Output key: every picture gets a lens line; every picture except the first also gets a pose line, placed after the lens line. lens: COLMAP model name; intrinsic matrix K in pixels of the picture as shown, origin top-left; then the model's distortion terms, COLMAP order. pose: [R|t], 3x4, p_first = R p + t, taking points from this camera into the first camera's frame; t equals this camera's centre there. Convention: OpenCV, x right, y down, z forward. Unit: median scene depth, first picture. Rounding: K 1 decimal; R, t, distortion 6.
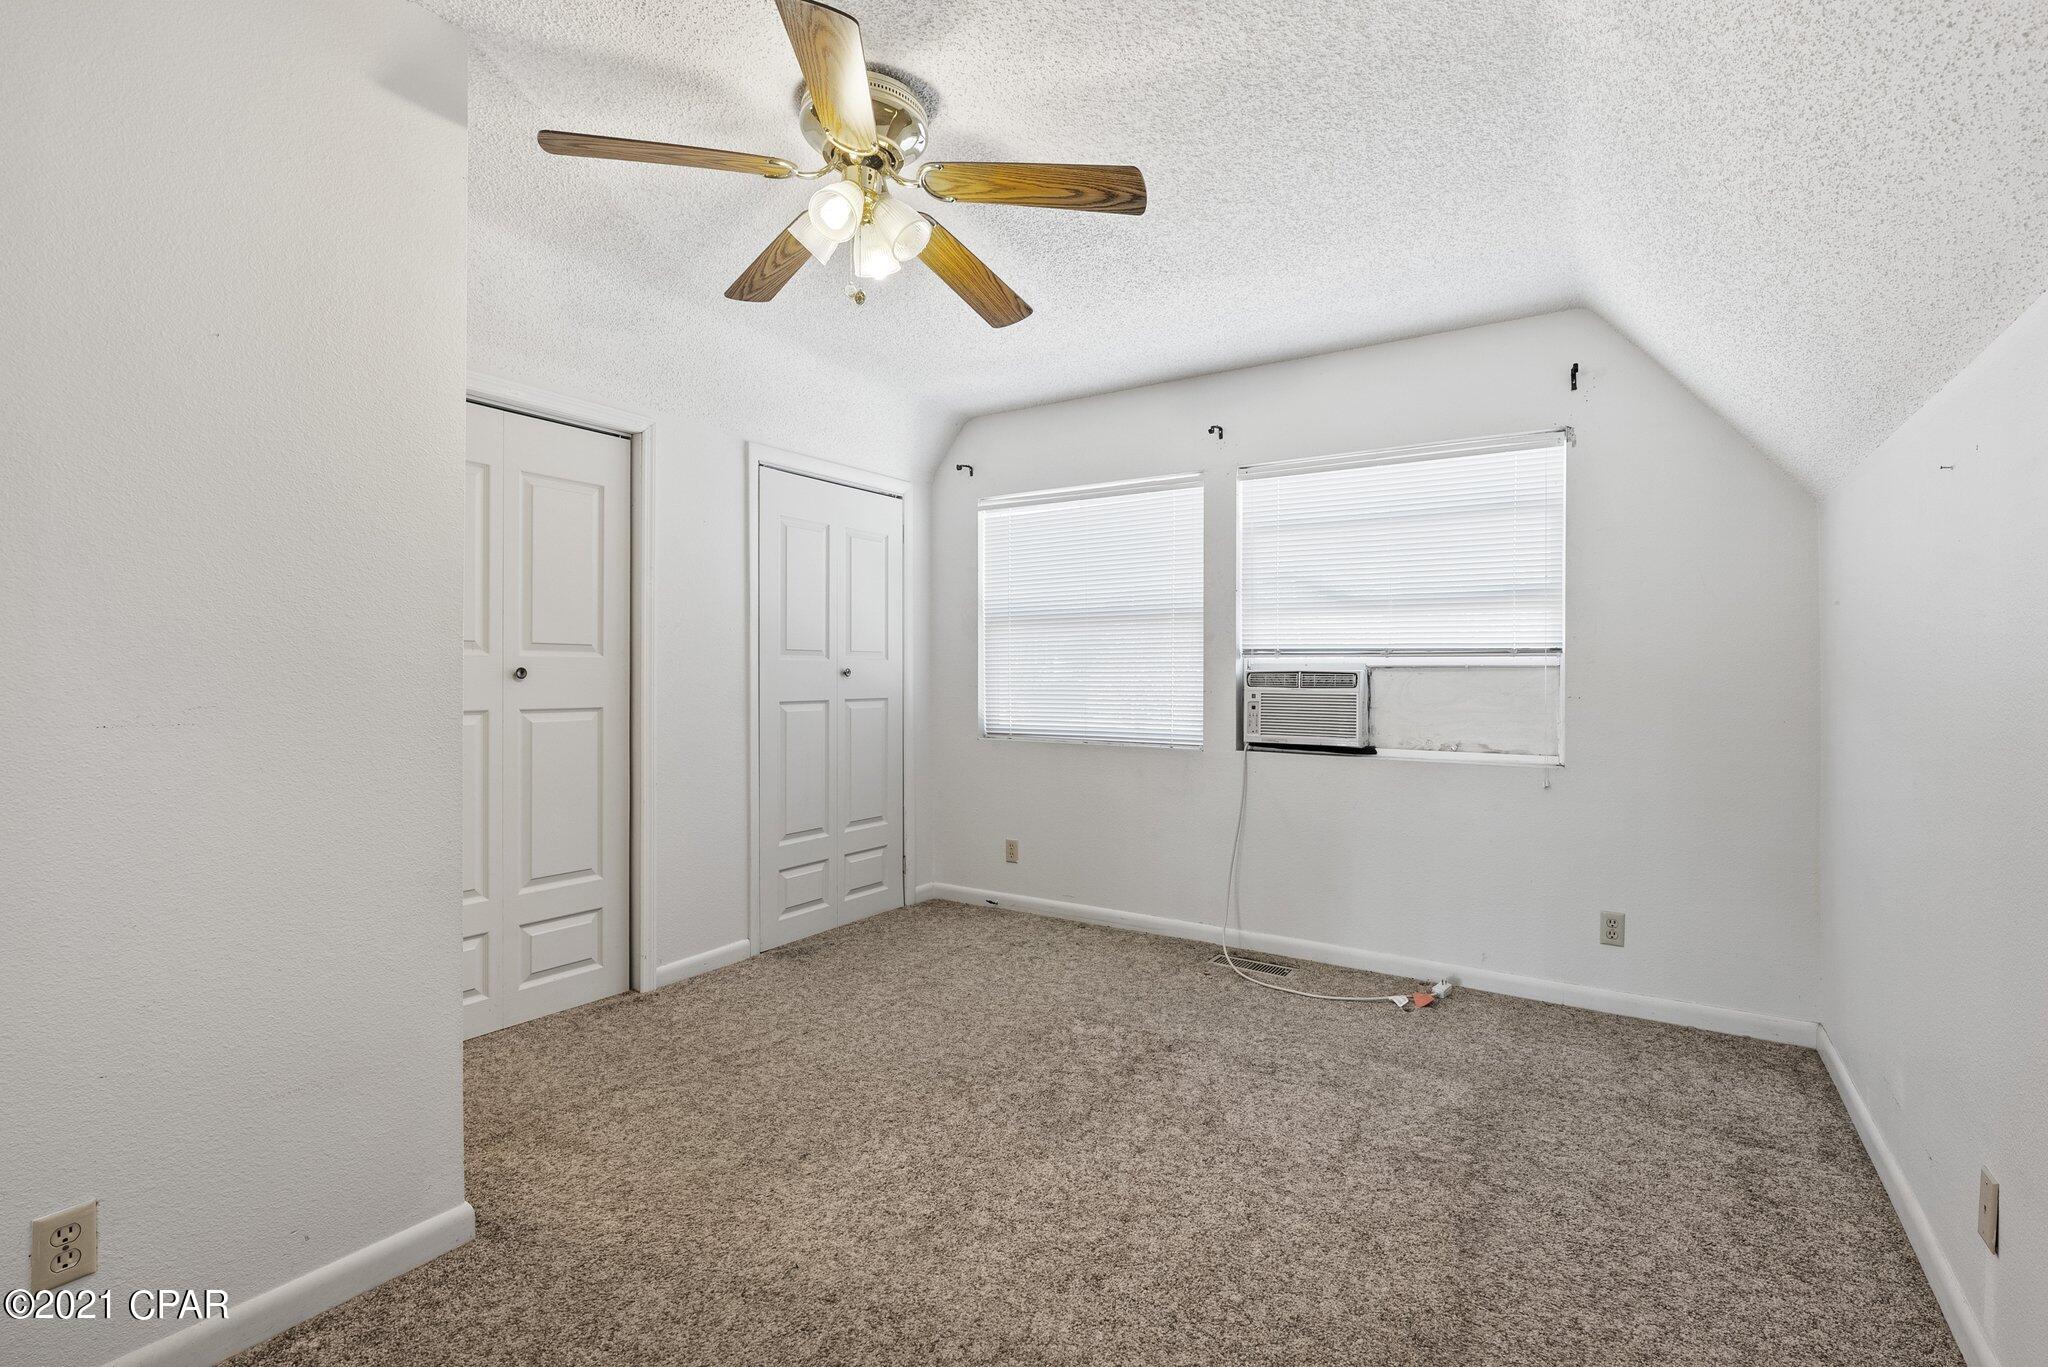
lens RADIAL K [[931.0, 0, 1024.0], [0, 931.0, 683.5], [0, 0, 1]] dist [-0.000752, -0.000022]
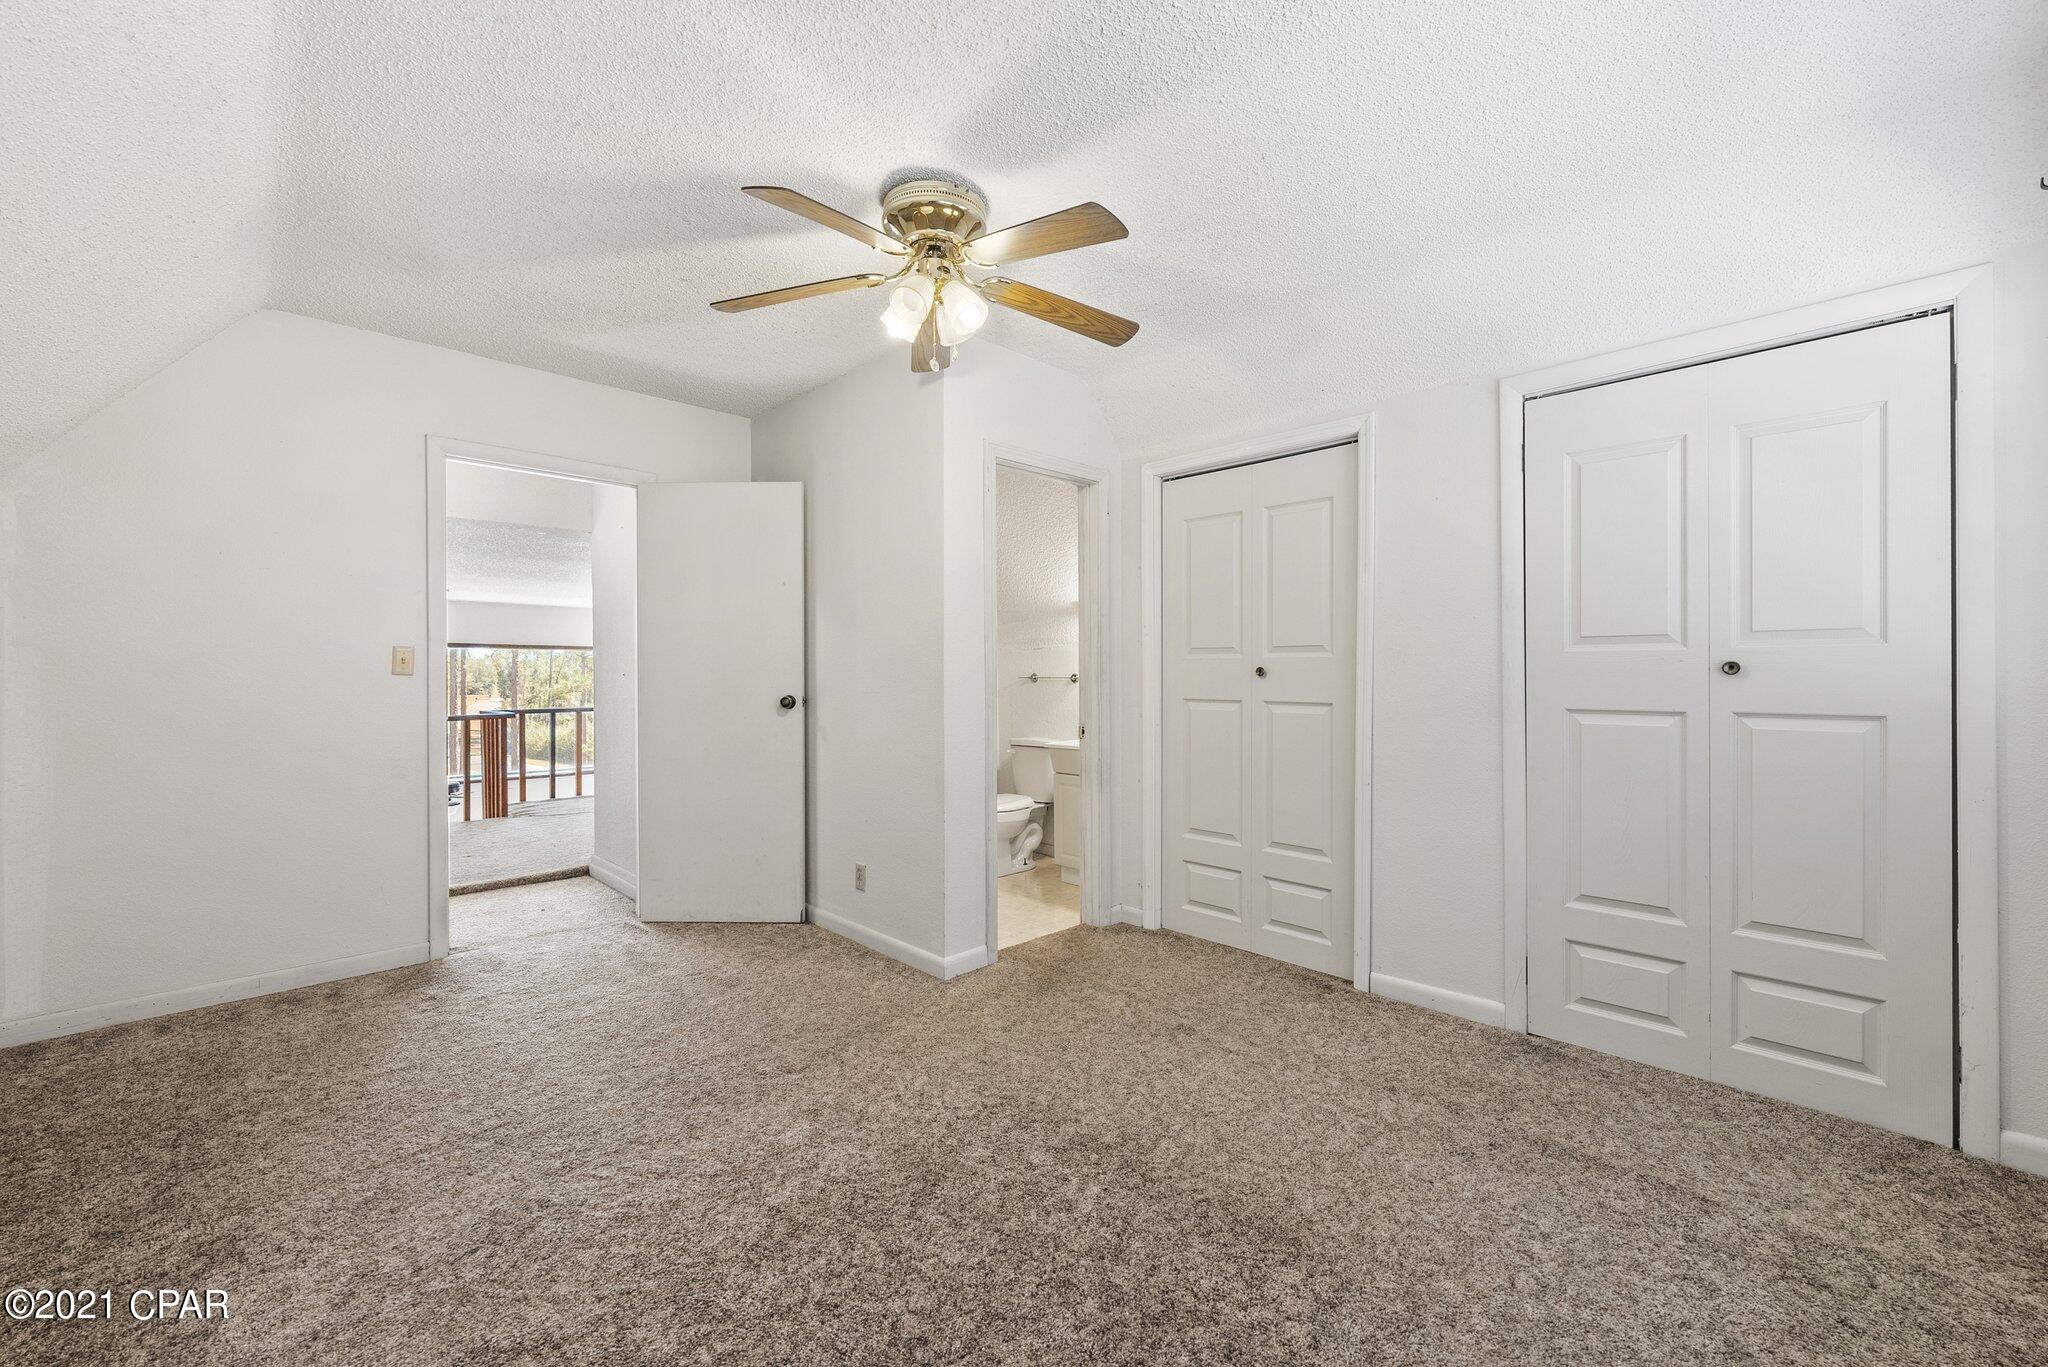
lens RADIAL K [[831.3, 0, 1036.0], [0, 831.3, 677.8], [0, 0, 1]] dist [-0.002974, -0.000308]
pose [[-0.218311, 0.004675, -0.975868, 0.511506], [-0.008234, 0.999944, 0.006632, -0.006091], [0.975844, 0.009483, -0.218260, 0.810897]]
